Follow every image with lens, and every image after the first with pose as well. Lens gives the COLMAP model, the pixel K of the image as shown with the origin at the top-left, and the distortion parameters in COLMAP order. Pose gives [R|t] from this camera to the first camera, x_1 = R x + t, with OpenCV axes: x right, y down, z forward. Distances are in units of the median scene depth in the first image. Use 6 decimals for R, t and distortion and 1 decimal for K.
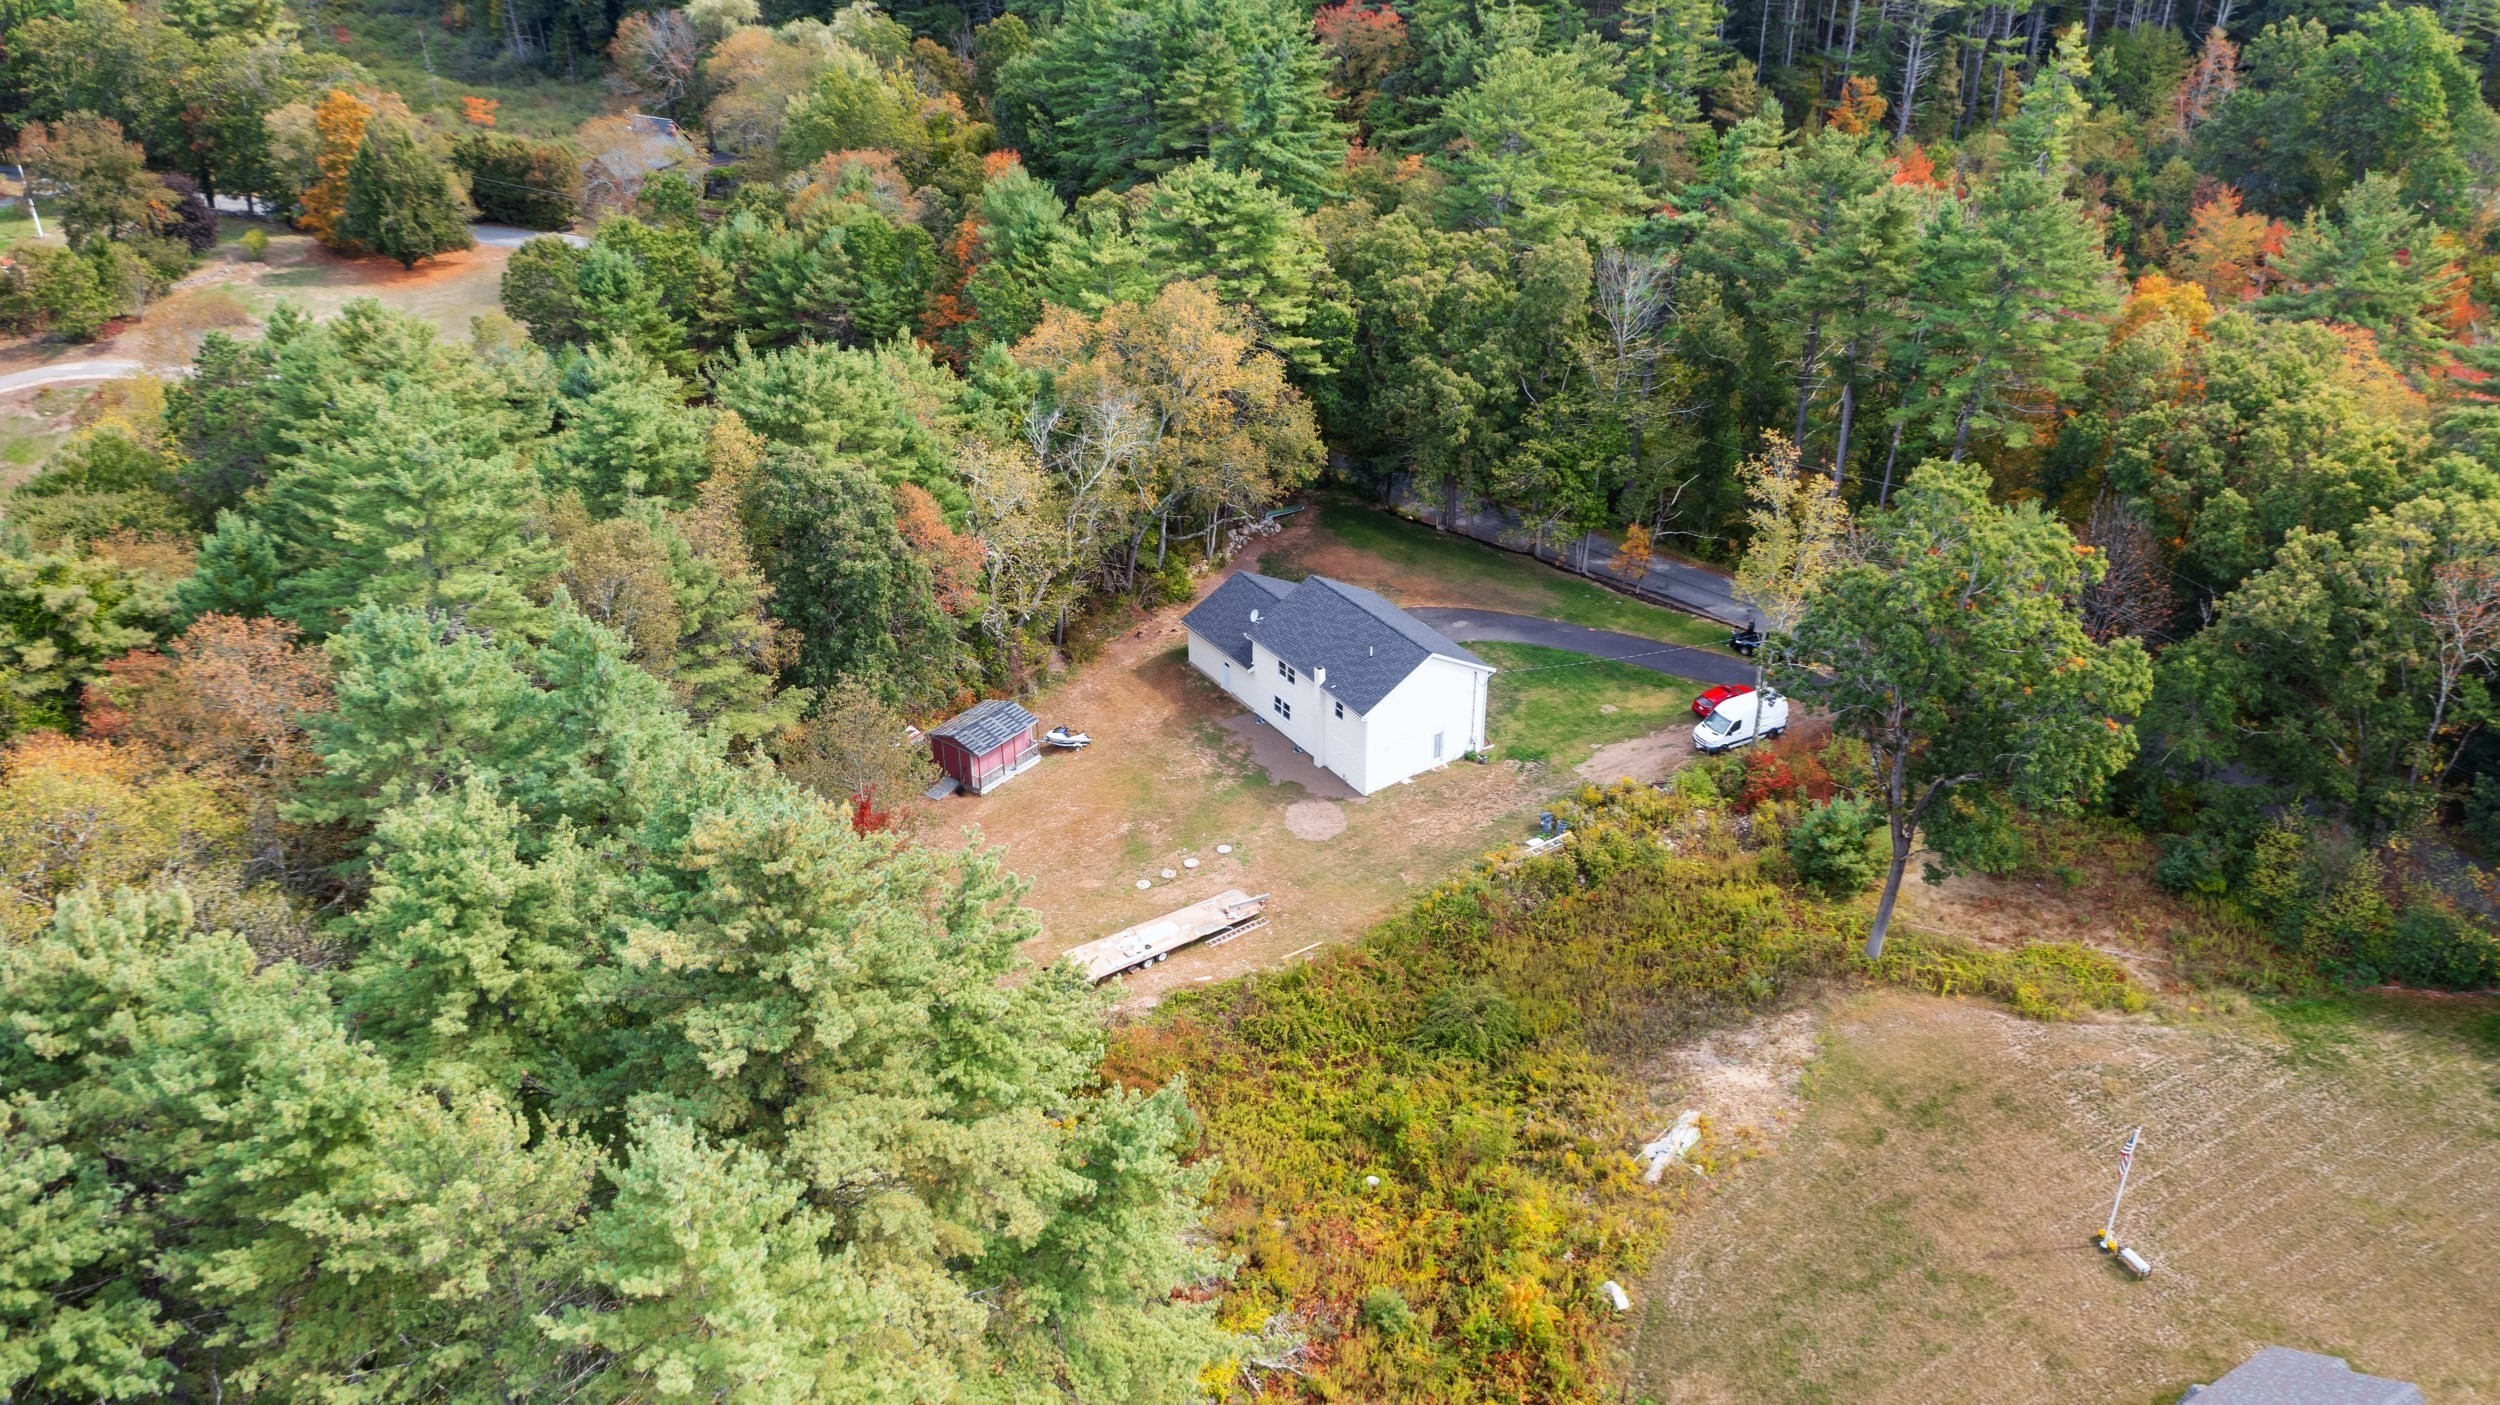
lens RADIAL K [[1999.6, 0, 1250.0], [0, 1999.6, 702.5], [0, 0, 1]] dist [-0.010024, 0.008969]
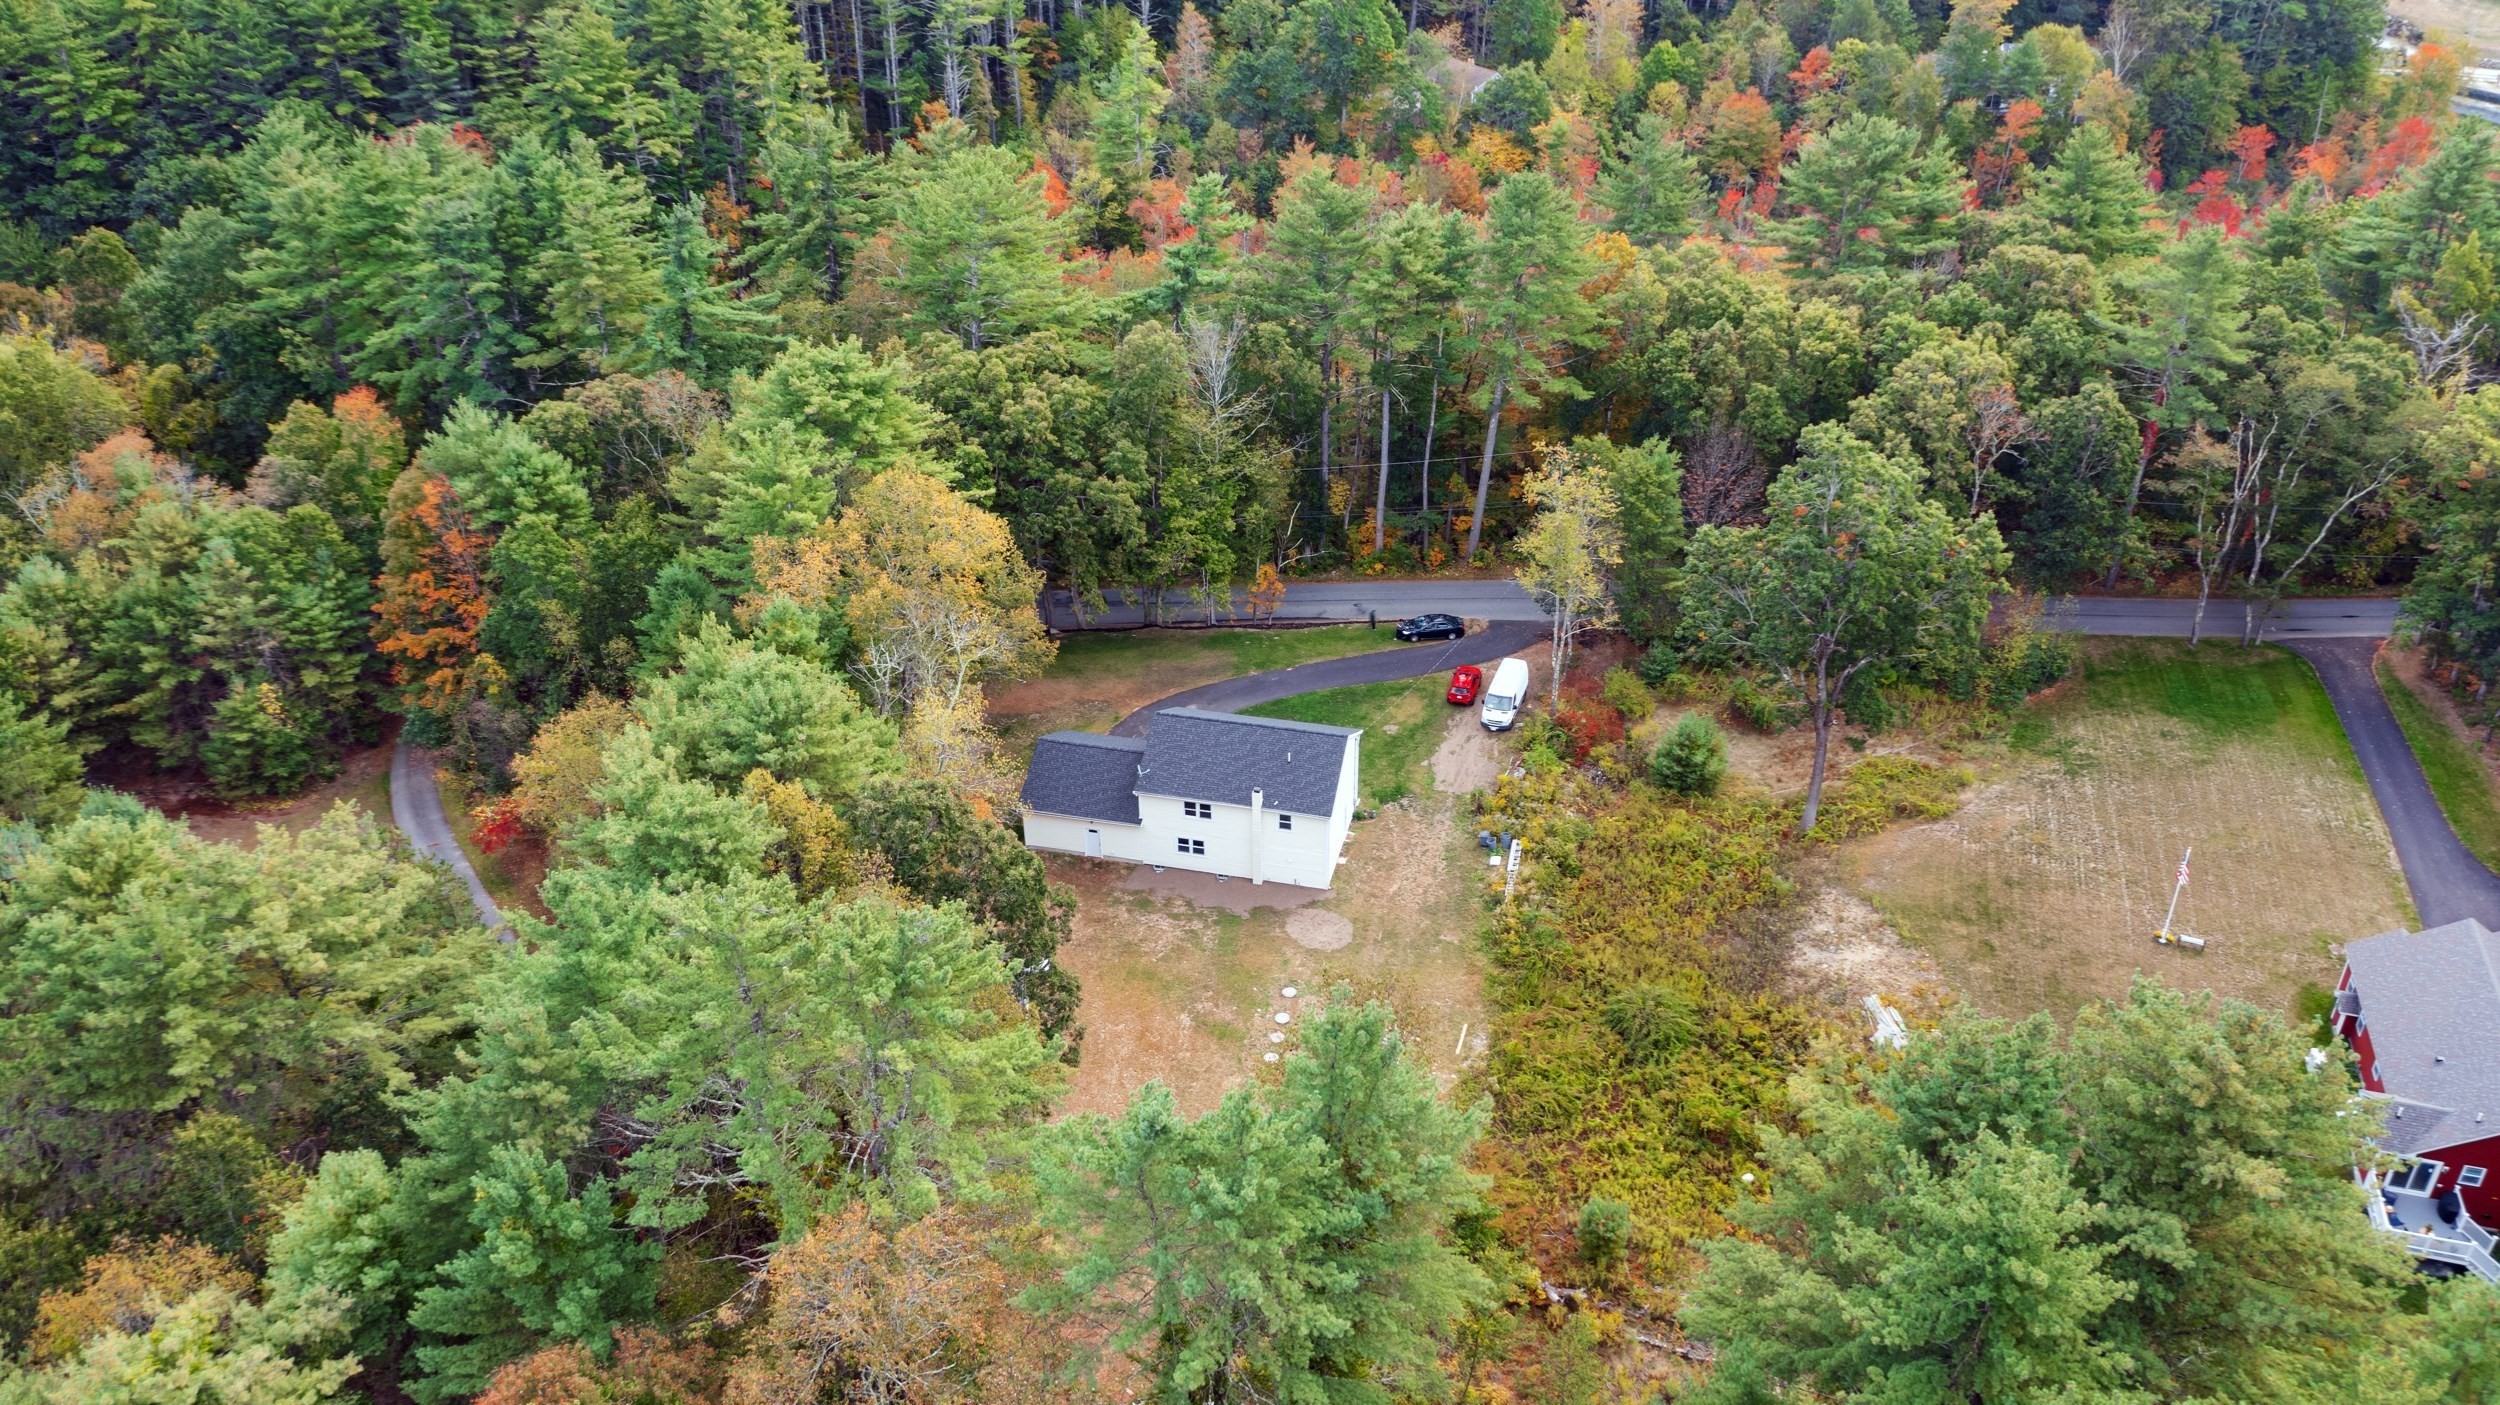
lens RADIAL K [[1999.6, 0, 1250.0], [0, 1999.6, 702.5], [0, 0, 1]] dist [-0.010024, 0.008969]
pose [[0.736963, -0.358358, 0.573118, -0.528939], [0.347757, 0.928084, 0.133136, -0.193960], [-0.579612, 0.101190, 0.808585, 0.177899]]
